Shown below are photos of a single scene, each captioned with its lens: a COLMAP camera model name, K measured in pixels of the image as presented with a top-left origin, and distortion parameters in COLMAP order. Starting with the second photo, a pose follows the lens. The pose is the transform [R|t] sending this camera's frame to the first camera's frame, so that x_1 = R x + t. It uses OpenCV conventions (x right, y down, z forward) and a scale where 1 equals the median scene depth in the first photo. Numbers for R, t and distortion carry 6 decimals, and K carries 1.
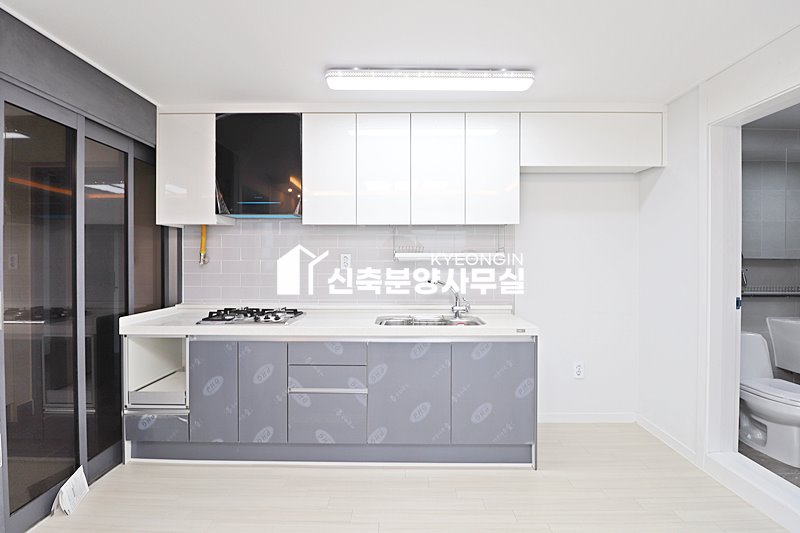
lens RADIAL K [[372.2, 0, 399.7], [0, 372.2, 262.6], [0, 0, 1]] dist [0.000859, -0.014178]
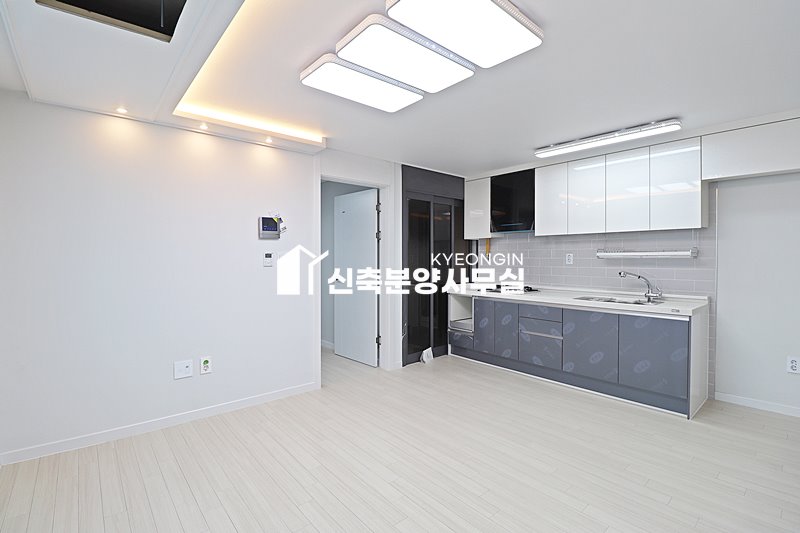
lens RADIAL K [[372.2, 0, 399.7], [0, 372.2, 262.6], [0, 0, 1]] dist [0.000859, -0.014178]
pose [[0.660195, 0.009147, -0.751038, 0.653574], [-0.005945, 0.999958, 0.006953, 0.007827], [0.751070, -0.000125, 0.660222, -0.599690]]
